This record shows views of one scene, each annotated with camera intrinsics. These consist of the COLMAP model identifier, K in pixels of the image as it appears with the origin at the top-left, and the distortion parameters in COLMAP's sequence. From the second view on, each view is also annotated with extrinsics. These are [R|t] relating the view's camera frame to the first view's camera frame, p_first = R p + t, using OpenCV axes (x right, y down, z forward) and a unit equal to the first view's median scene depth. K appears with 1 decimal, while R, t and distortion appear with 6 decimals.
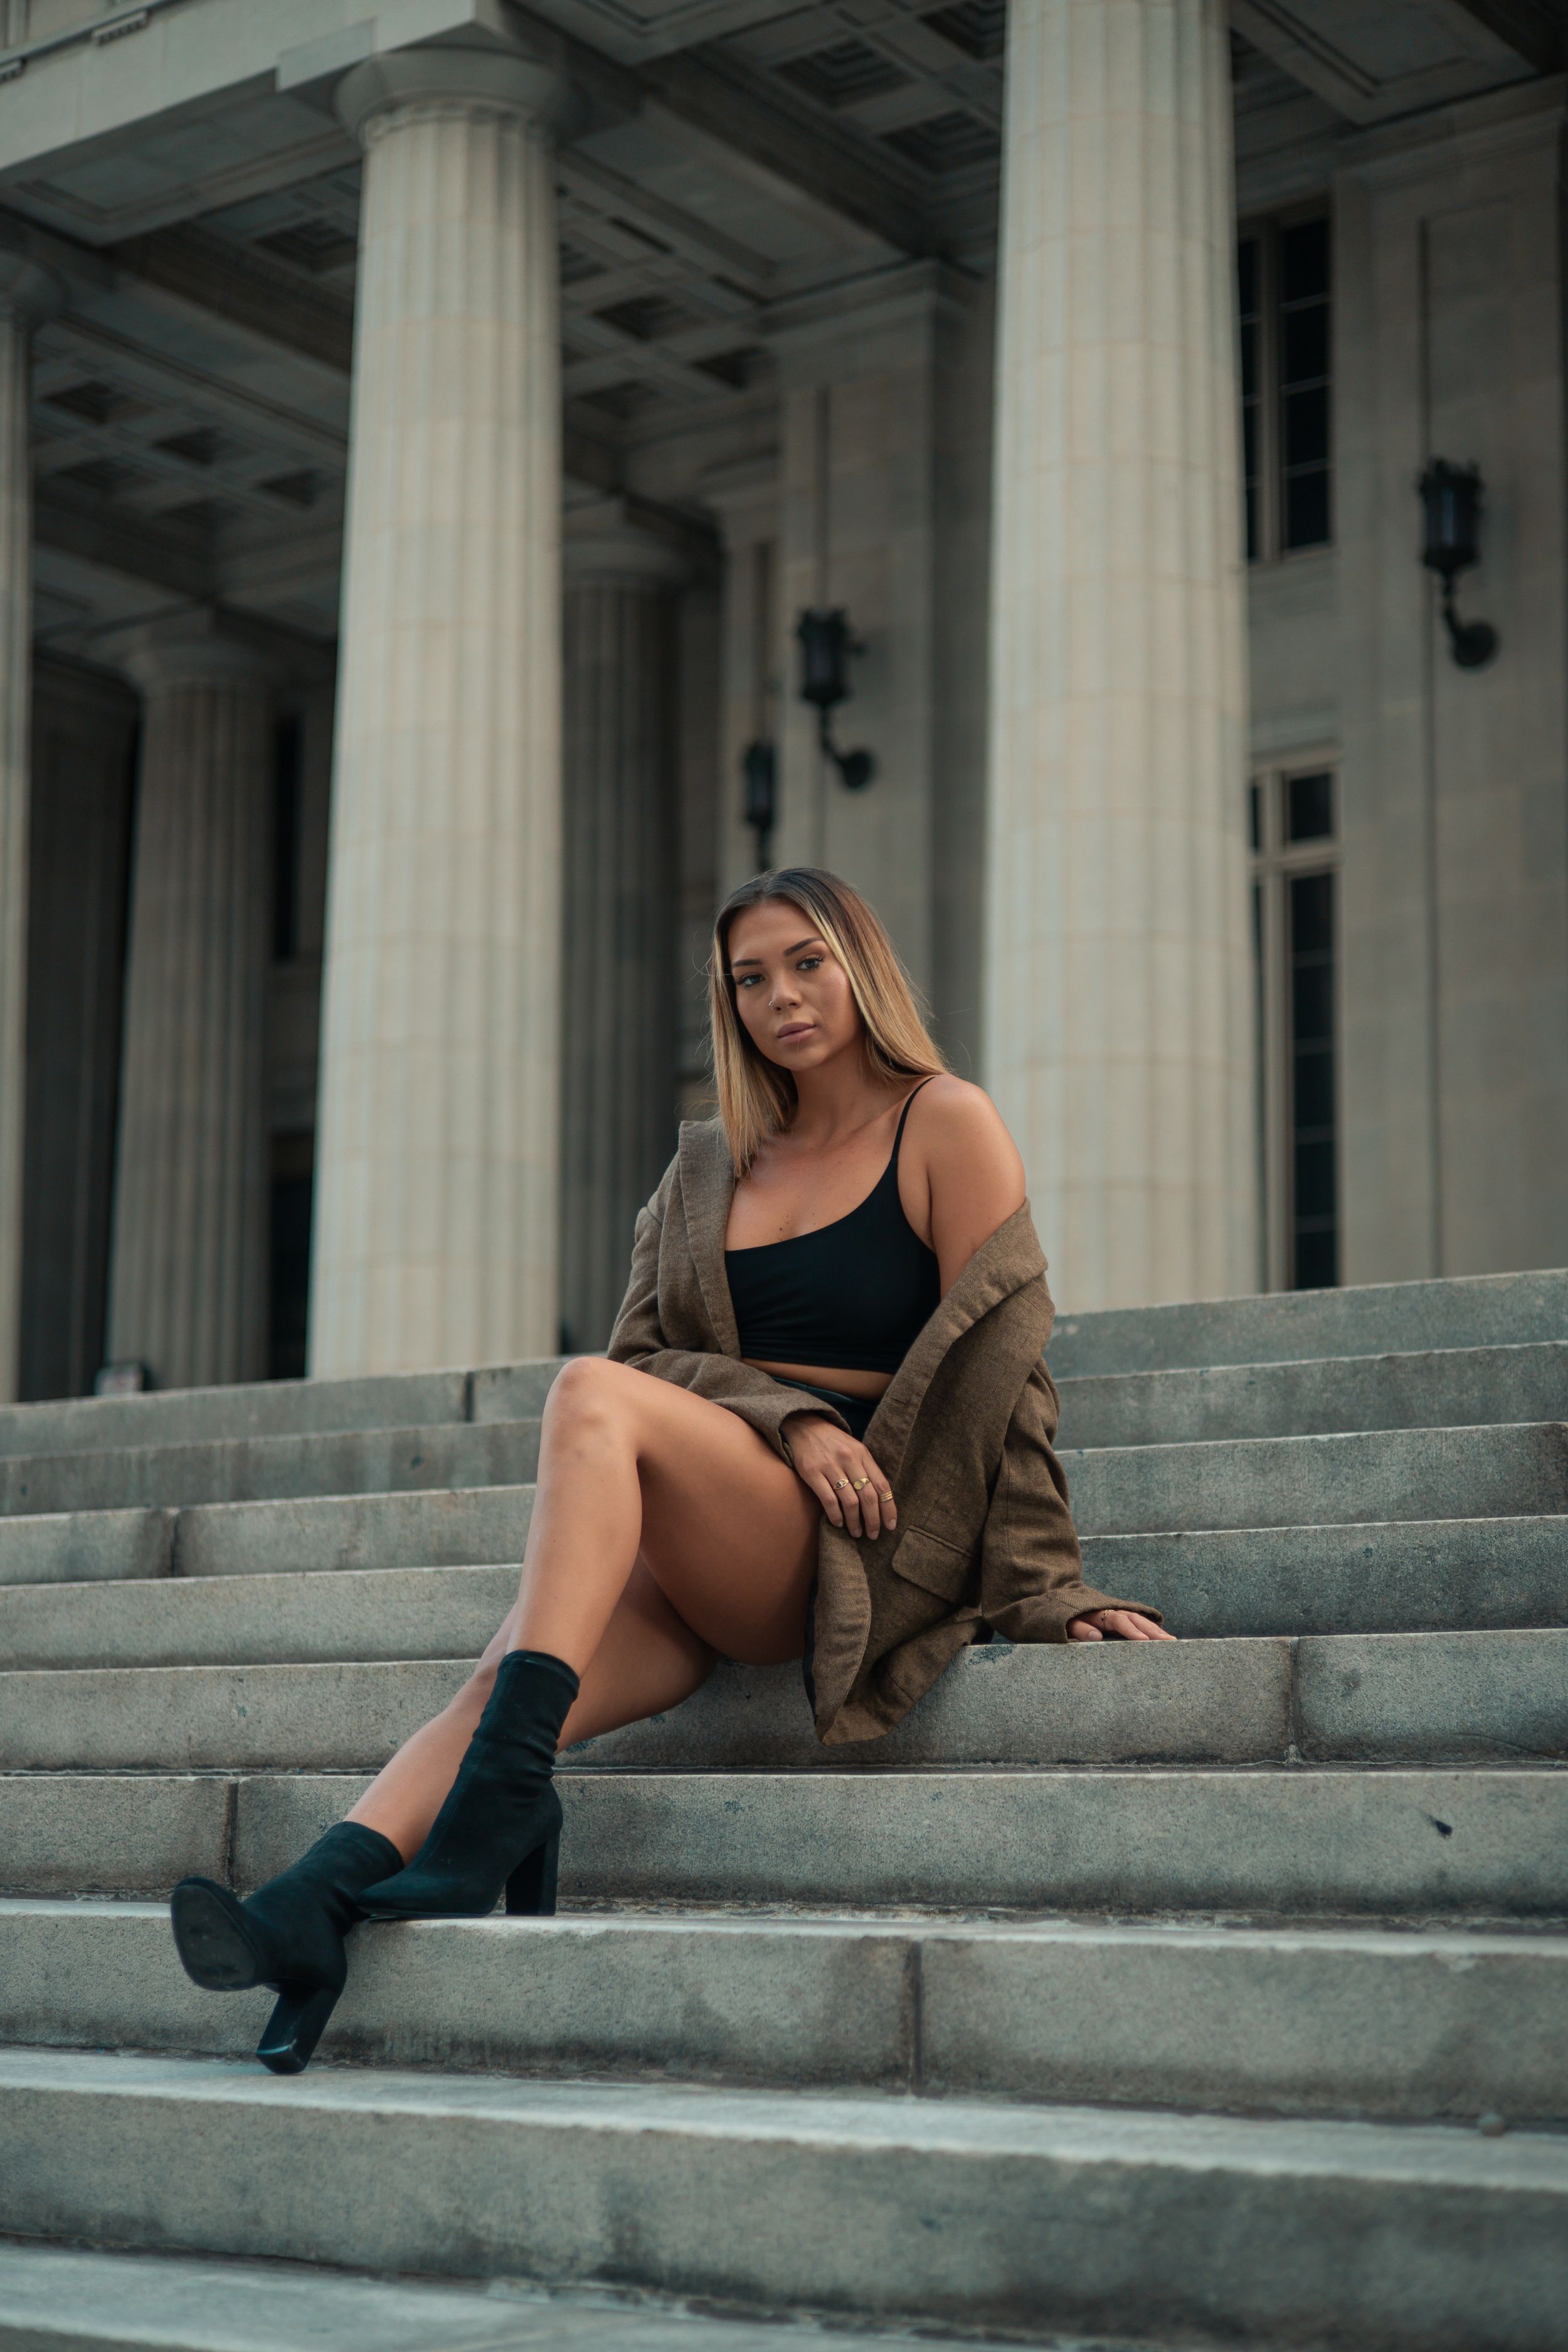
lens RADIAL K [[3810.3, 0, 862.8], [0, 3810.3, 1261.1], [0, 0, 1]] dist [-0.003593, 0.137900]
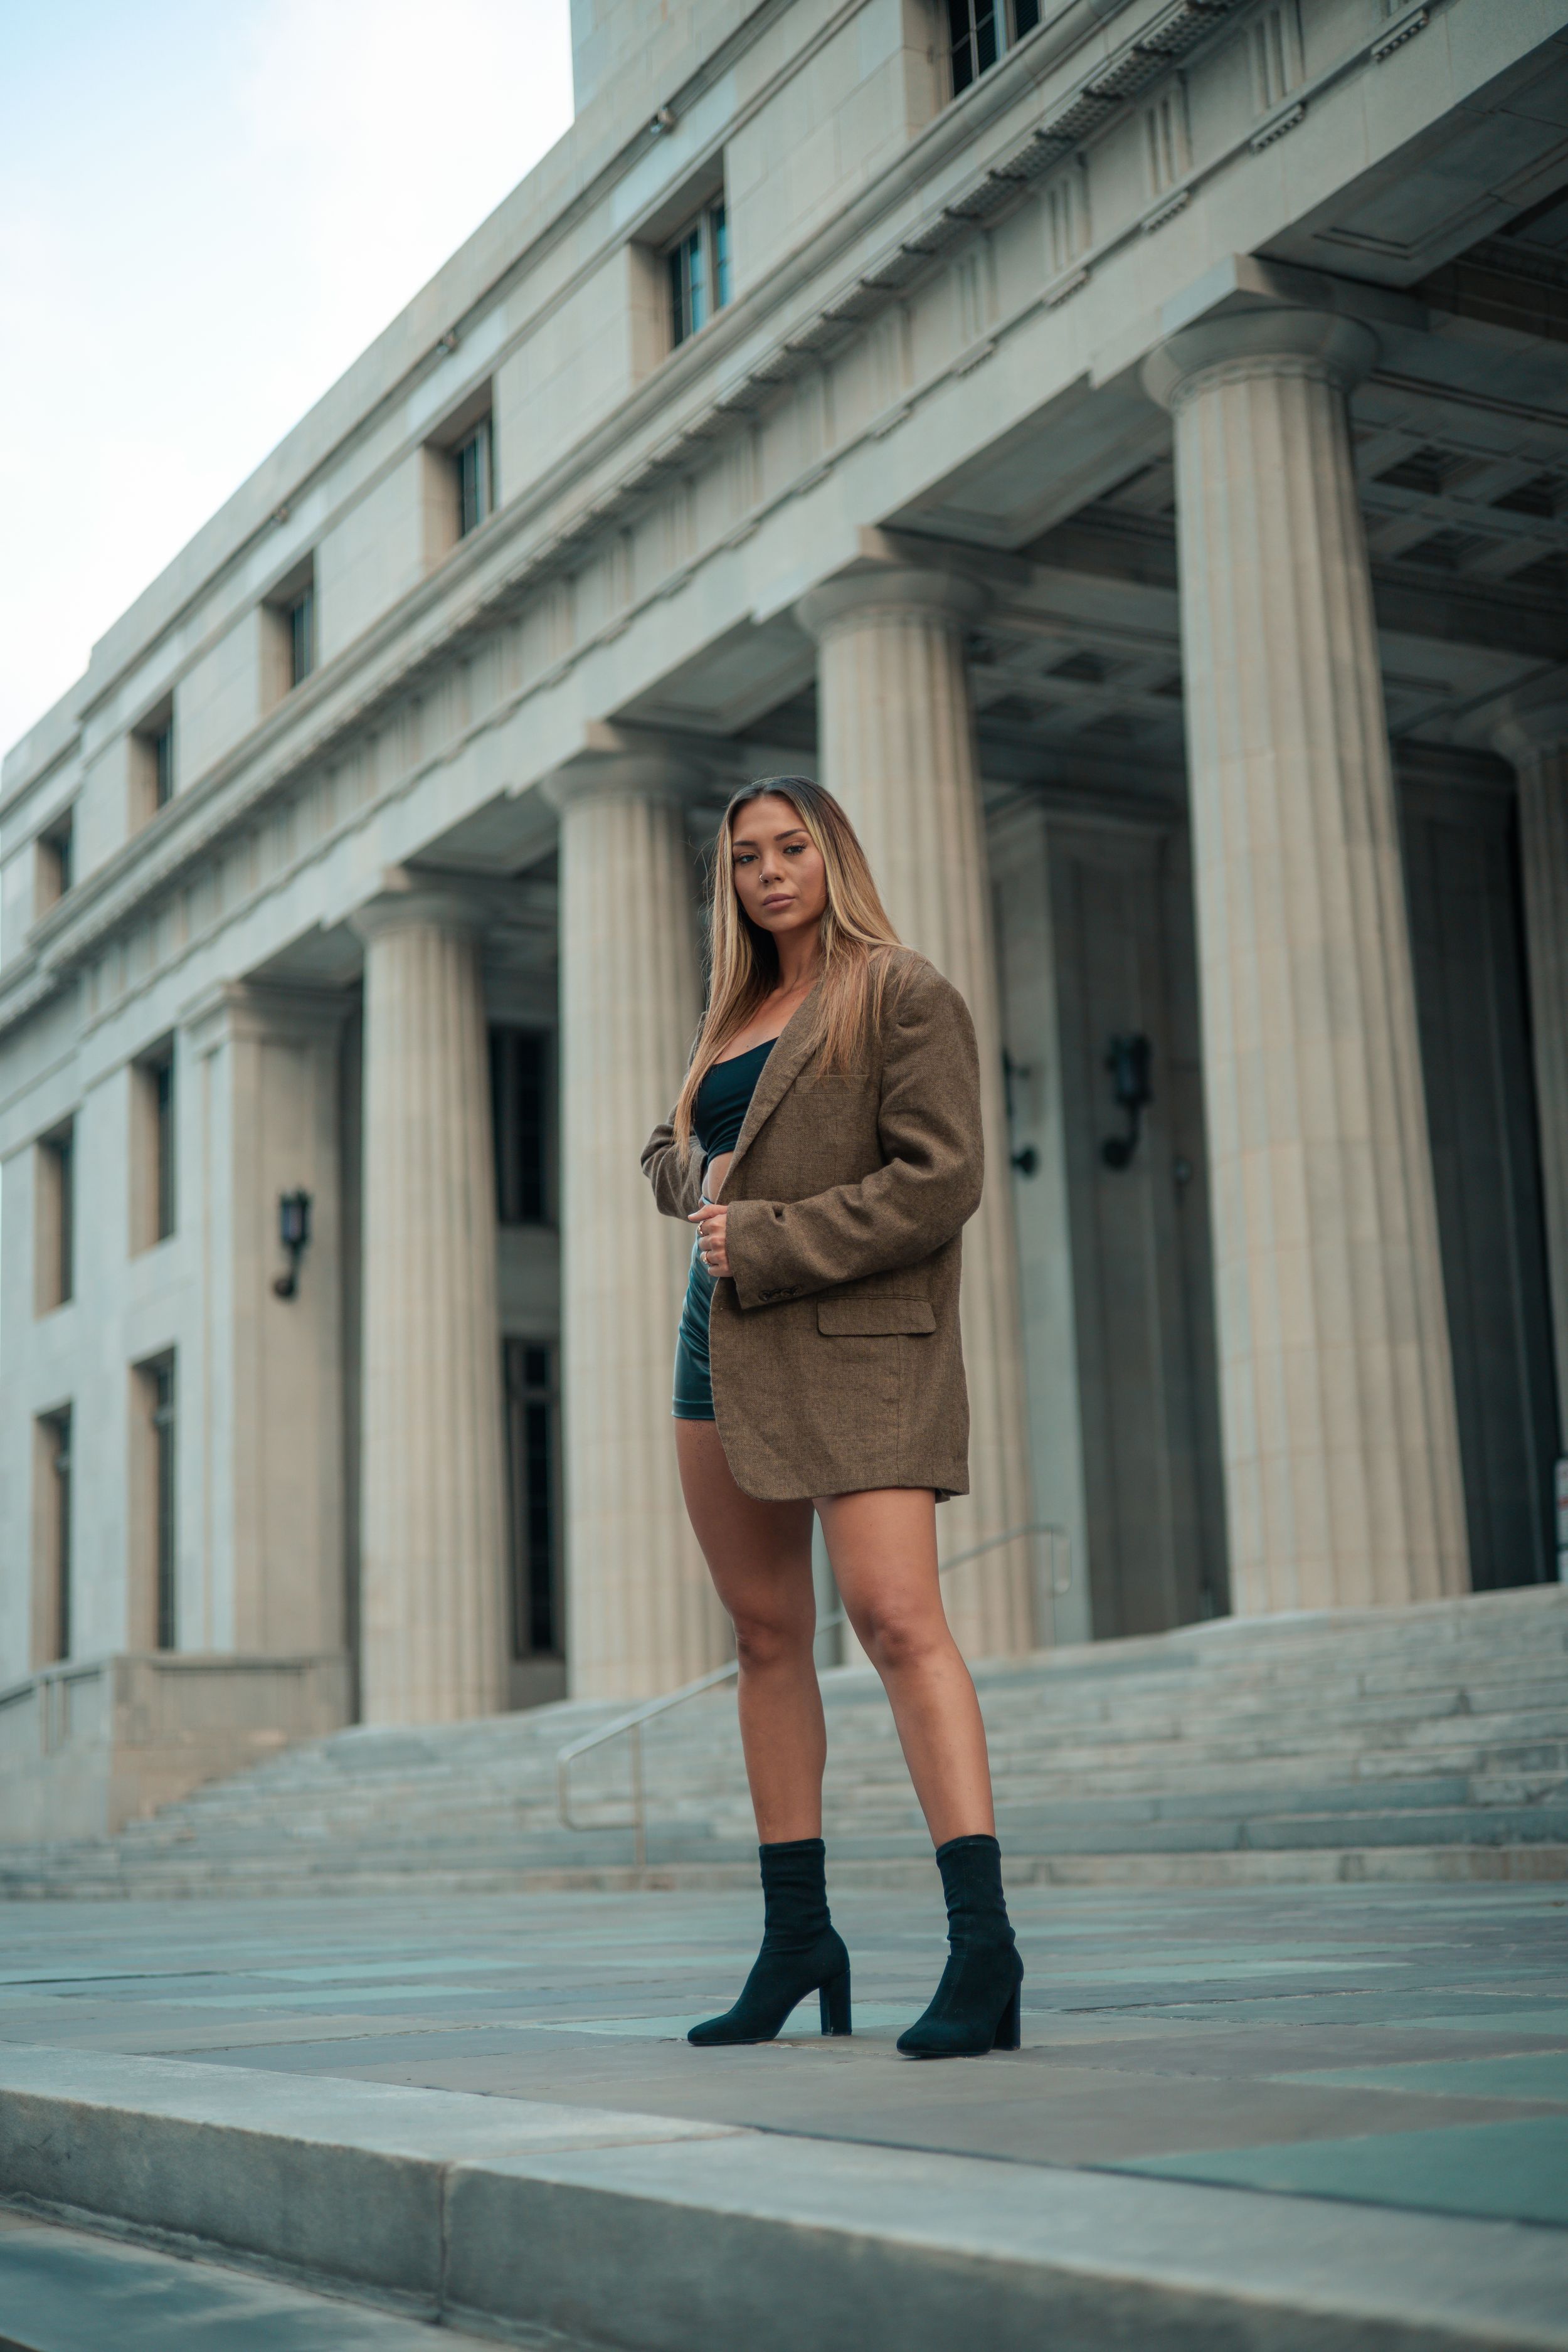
lens RADIAL K [[3295.0, 0, 784.0], [0, 3295.0, 1176.0], [0, 0, 1]] dist [-0.001632, 0.089047]
pose [[0.905315, -0.125015, -0.405927, -0.200340], [0.107549, 0.992029, -0.065659, -0.060954], [0.410900, 0.015785, 0.911544, 1.092915]]
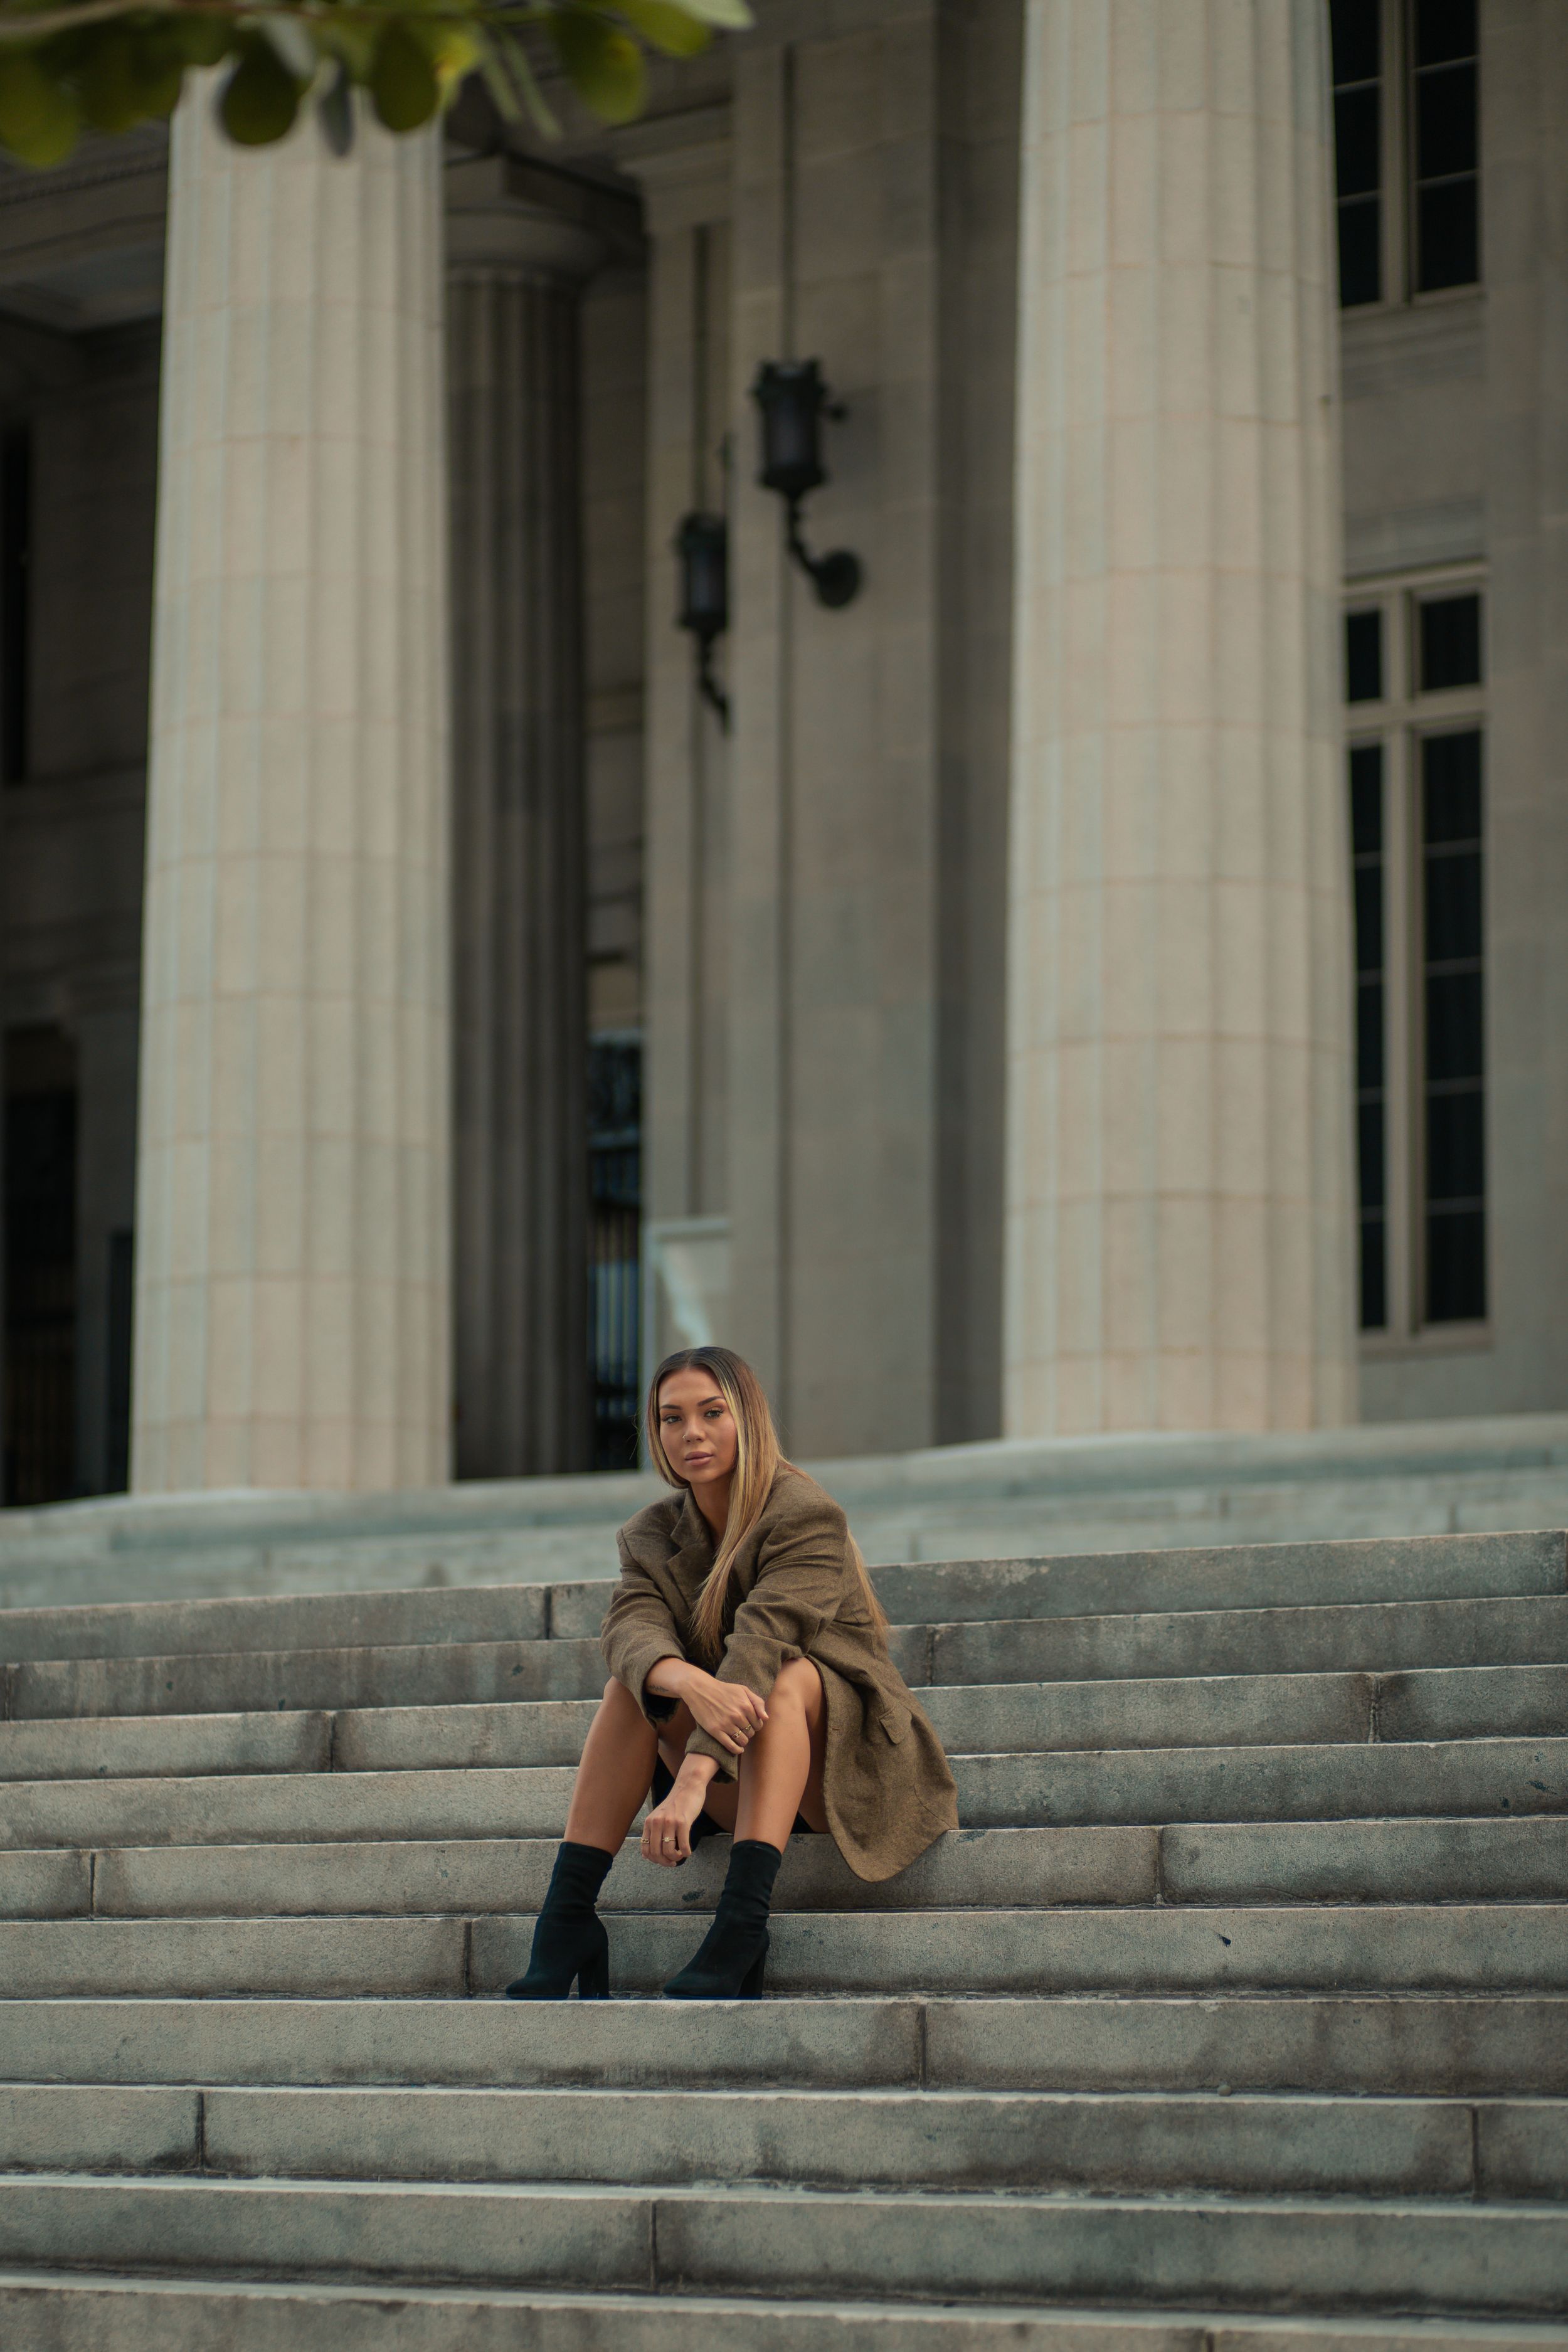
lens RADIAL K [[6444.4, 0, 690.3], [0, 6444.4, 1428.1], [0, 0, 1]] dist [0.000068, 0.118180]
pose [[0.999742, -0.005151, -0.022106, -0.018542], [0.006308, 0.998596, 0.052601, -0.173025], [0.021804, -0.052727, 0.998371, -1.384465]]
